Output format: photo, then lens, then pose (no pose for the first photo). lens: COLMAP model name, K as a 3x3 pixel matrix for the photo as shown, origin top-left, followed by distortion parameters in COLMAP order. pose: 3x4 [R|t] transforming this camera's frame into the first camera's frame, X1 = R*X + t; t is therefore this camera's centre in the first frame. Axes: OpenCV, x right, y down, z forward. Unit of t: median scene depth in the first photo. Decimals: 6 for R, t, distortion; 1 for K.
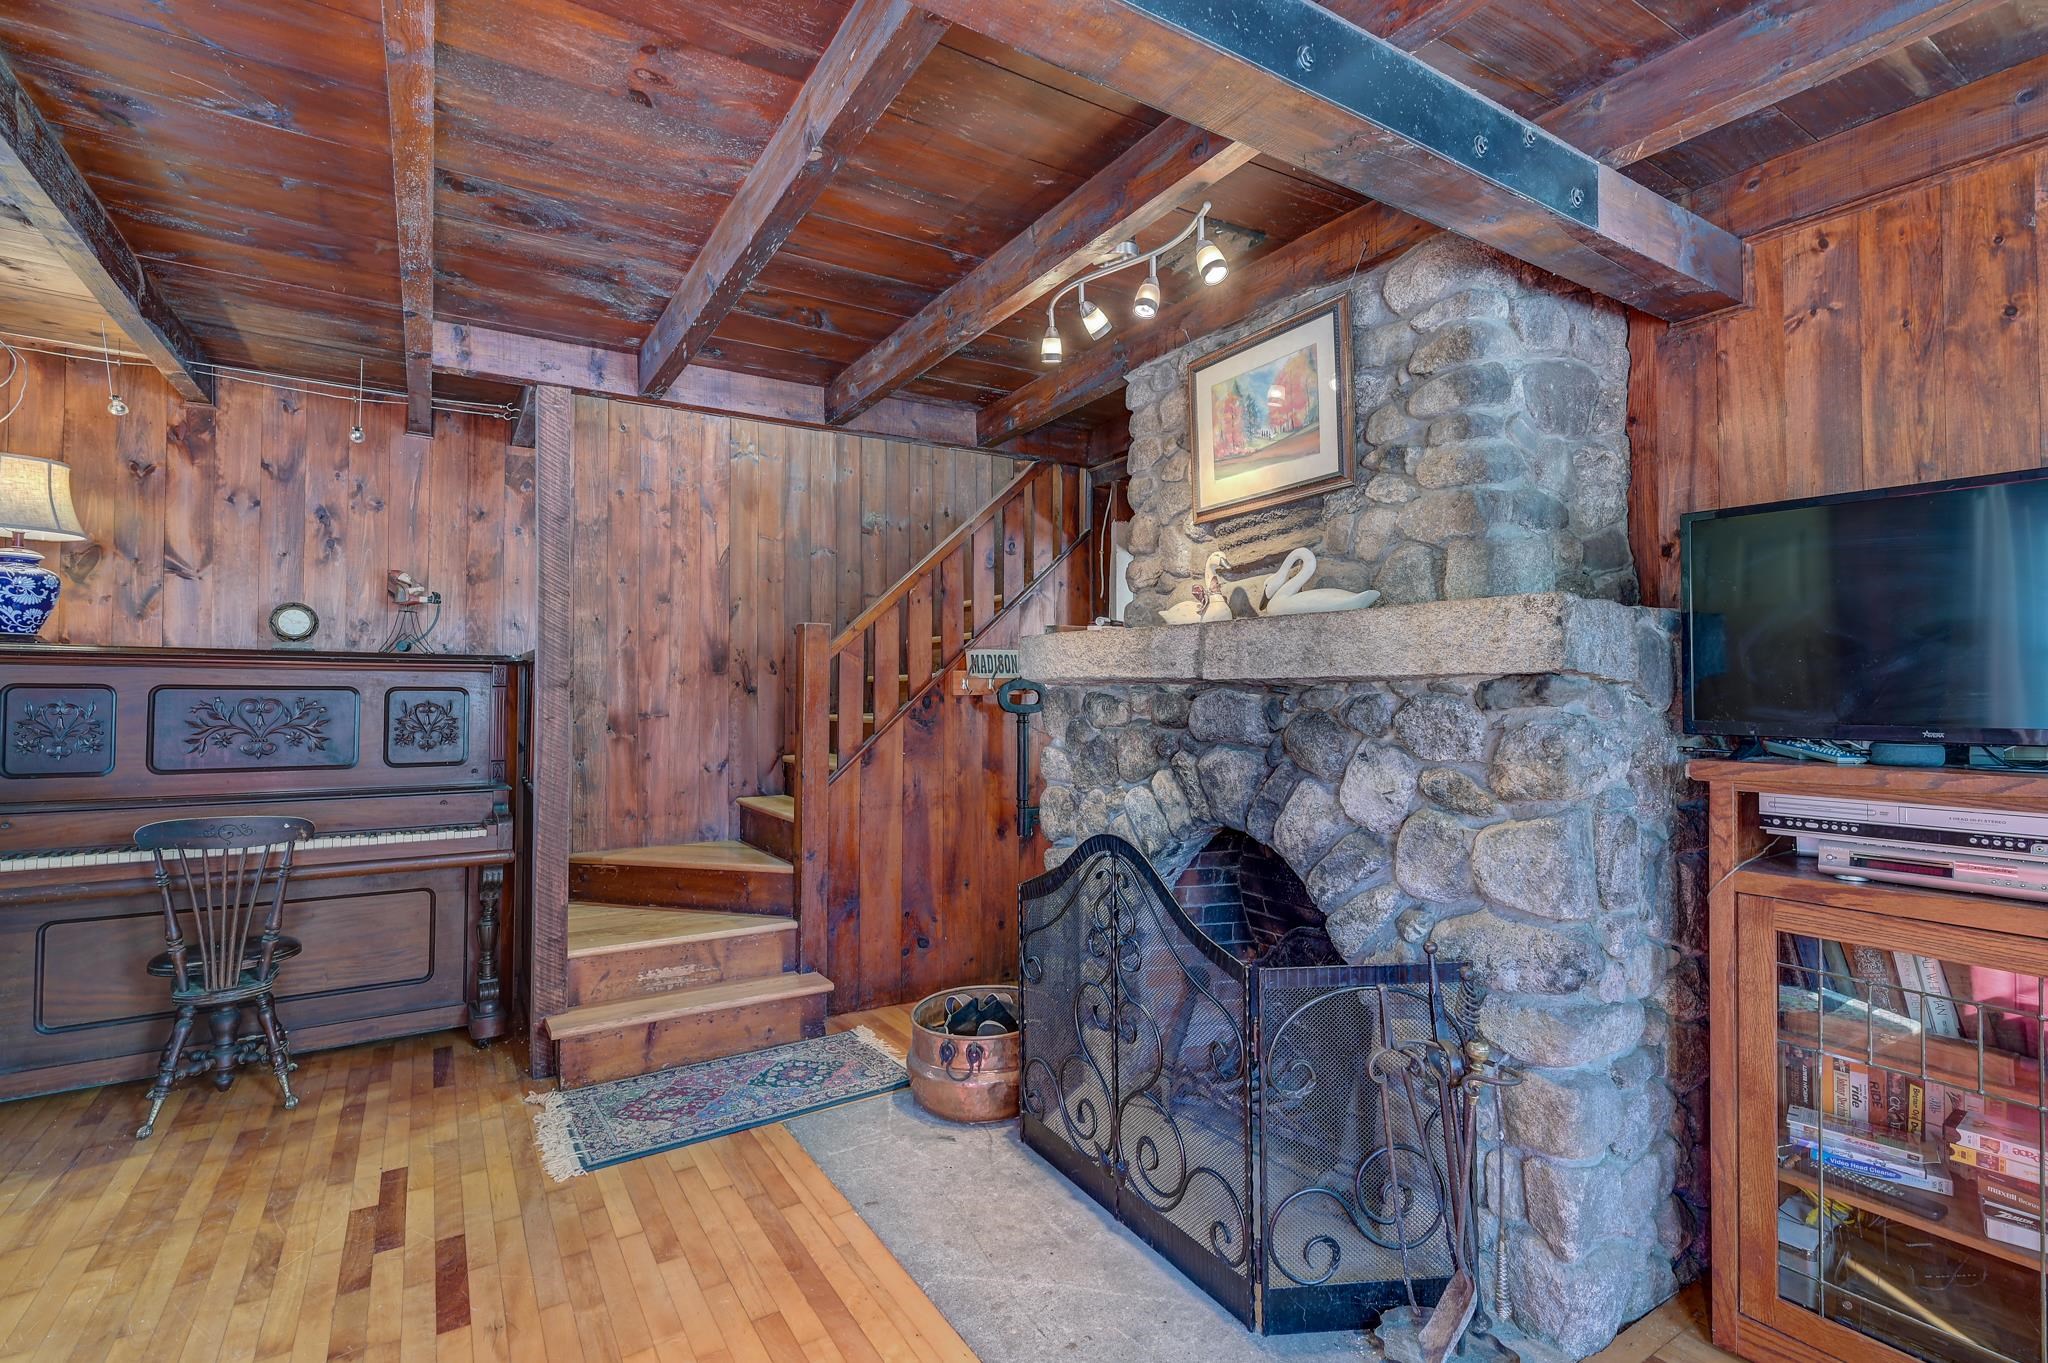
lens RADIAL K [[946.1, 0, 1032.5], [0, 946.1, 677.2], [0, 0, 1]] dist [-0.001491, 0.000107]
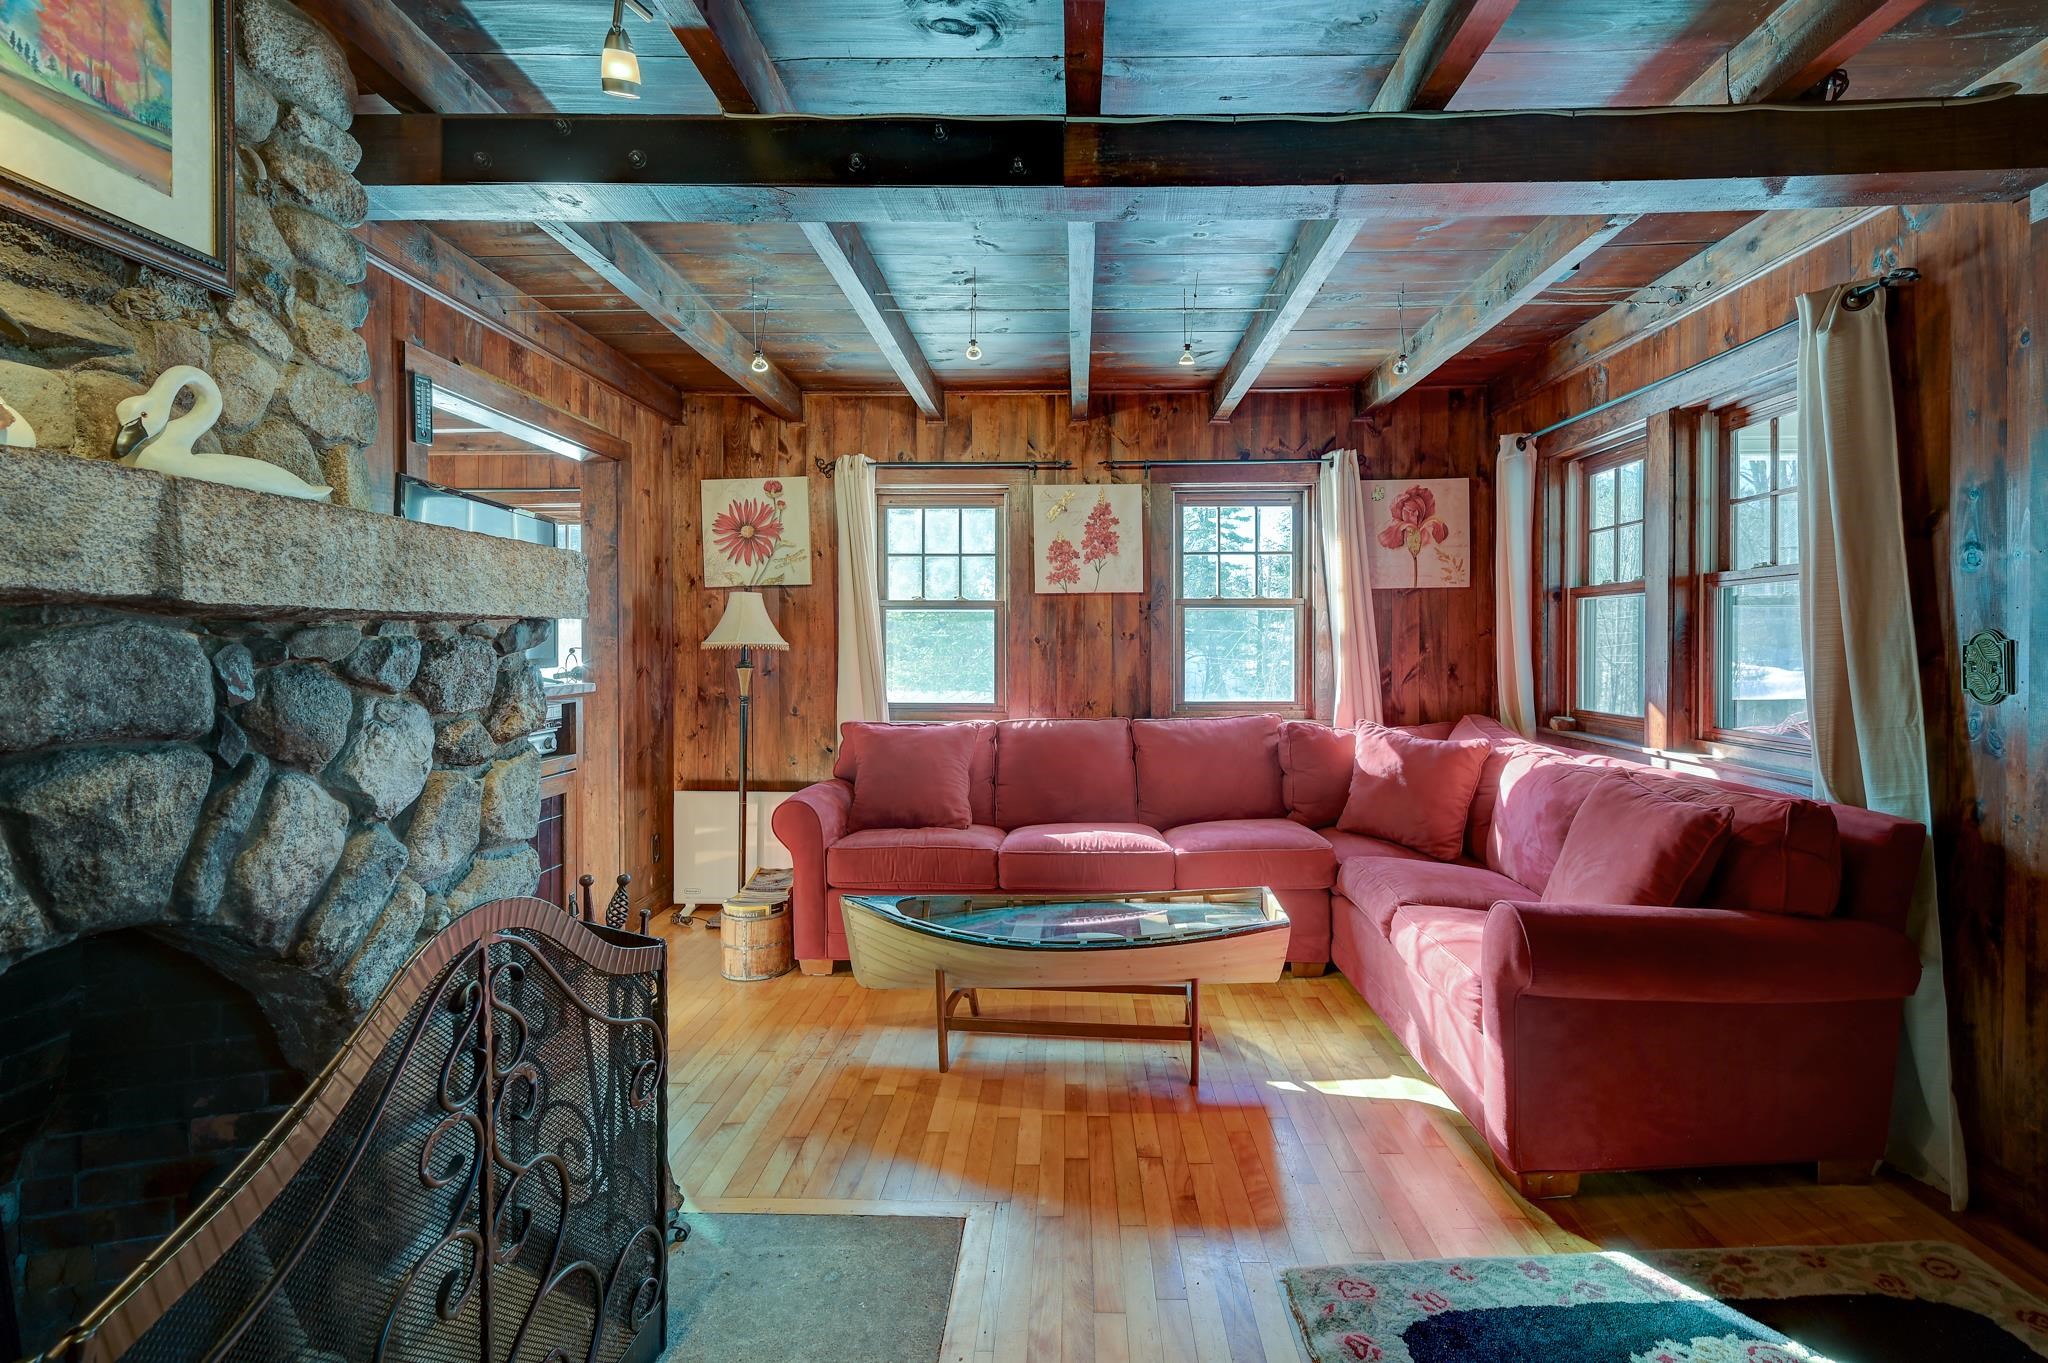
lens RADIAL K [[925.9, 0, 1035.8], [0, 925.9, 647.8], [0, 0, 1]] dist [-0.002419, 0.000147]
pose [[-0.823892, -0.002973, 0.566740, -0.299371], [-0.009143, 0.999926, -0.008046, 0.017832], [-0.566674, -0.011811, -0.823858, 0.827616]]
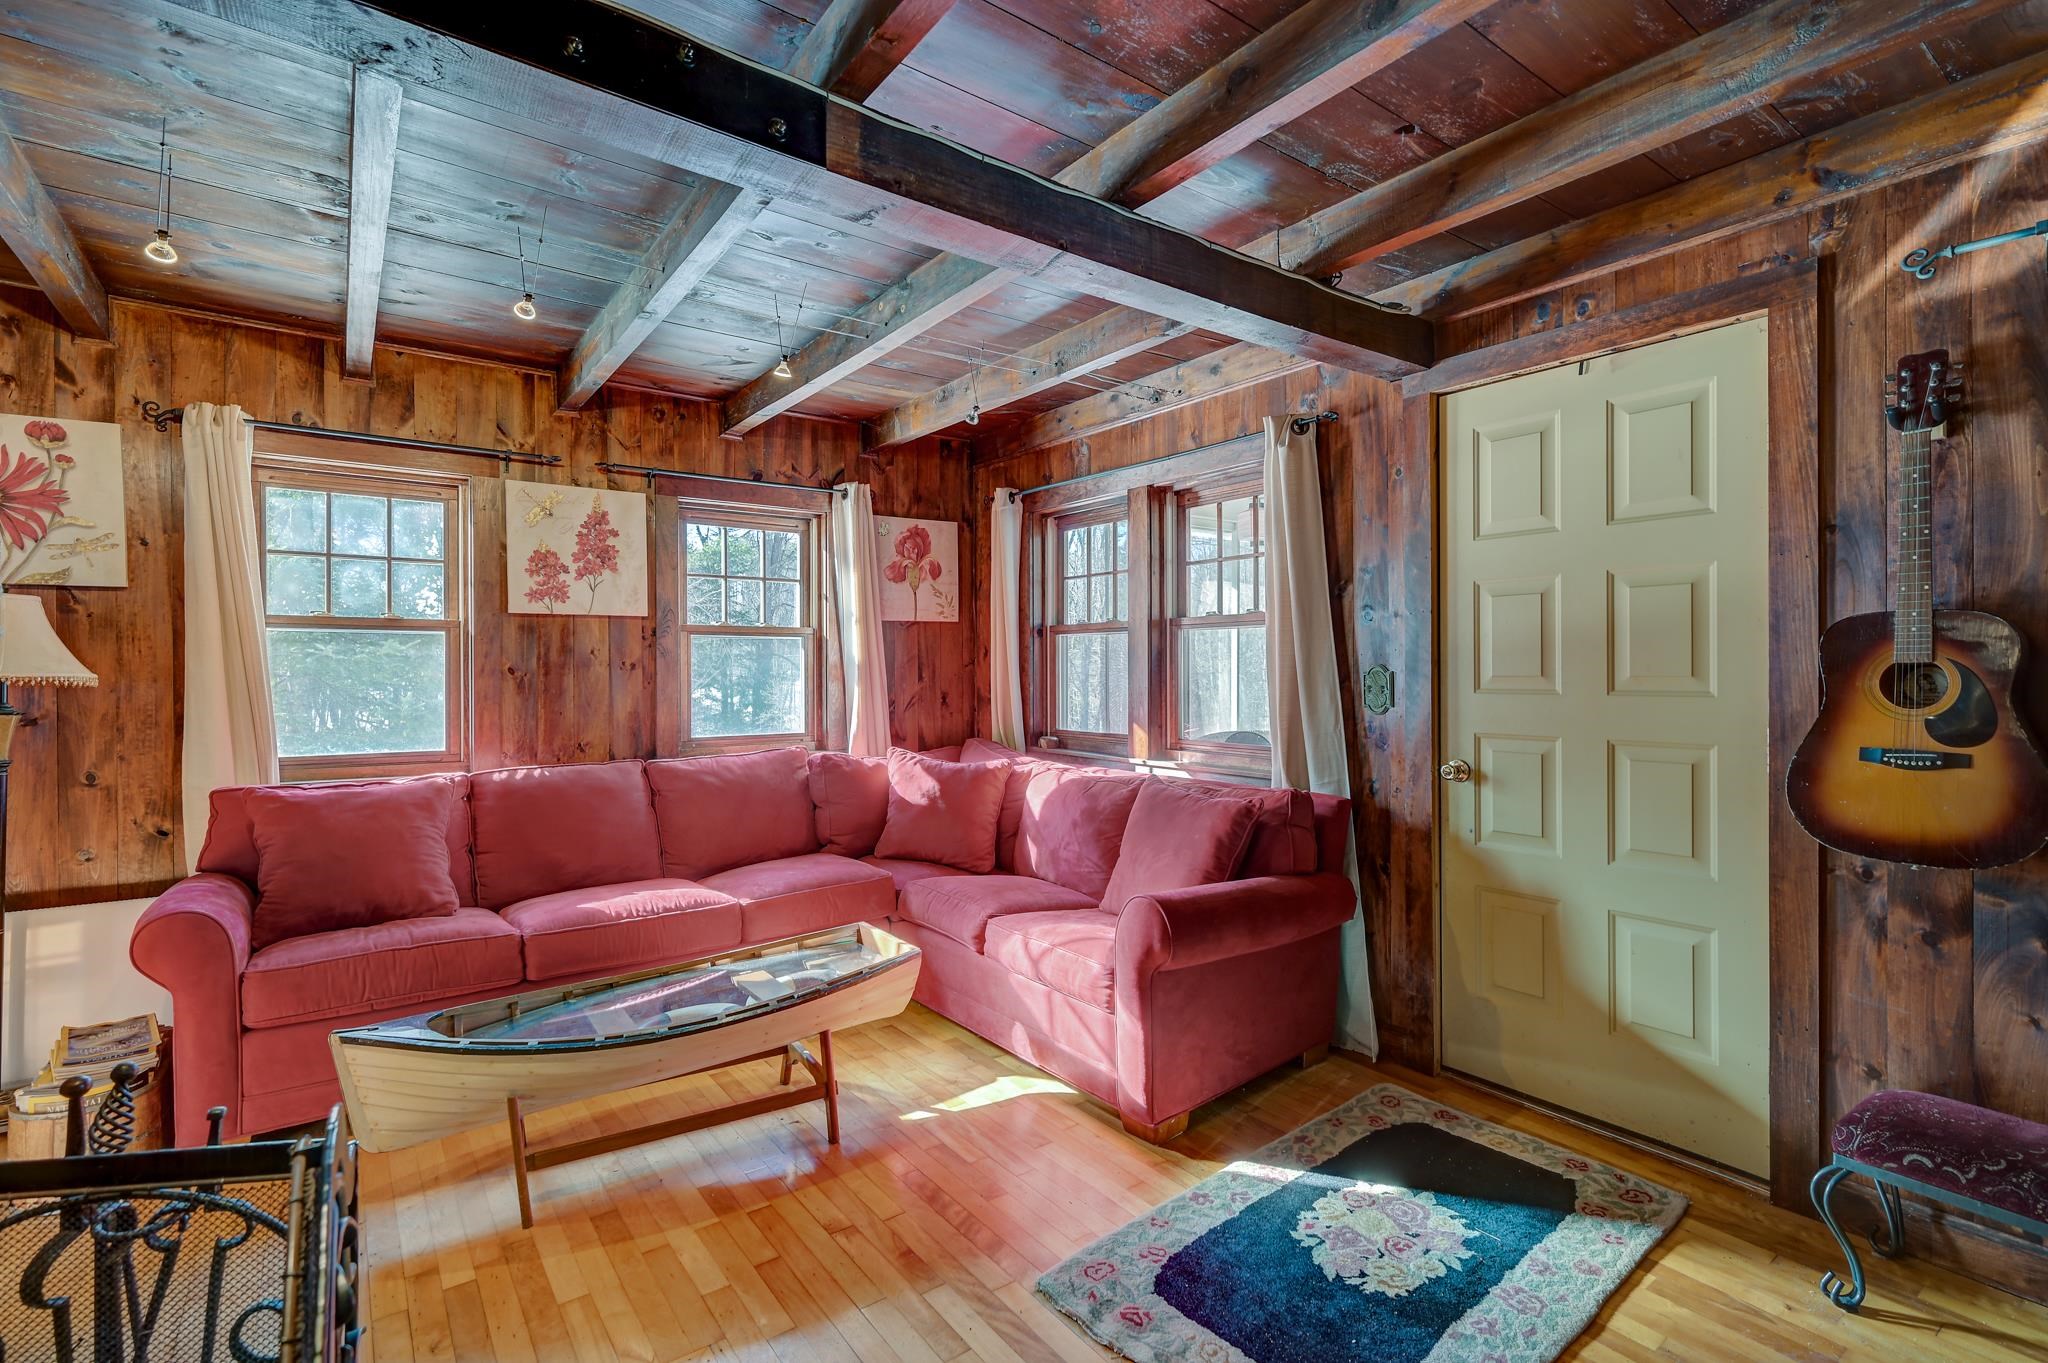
lens RADIAL K [[950.6, 0, 1021.3], [0, 950.6, 666.0], [0, 0, 1]] dist [0.000349, 0.000357]
pose [[-0.998072, 0.000949, -0.062067, -0.074315], [0.002292, 0.999765, -0.021570, 0.016093], [0.062032, -0.021671, -0.997839, 0.876349]]
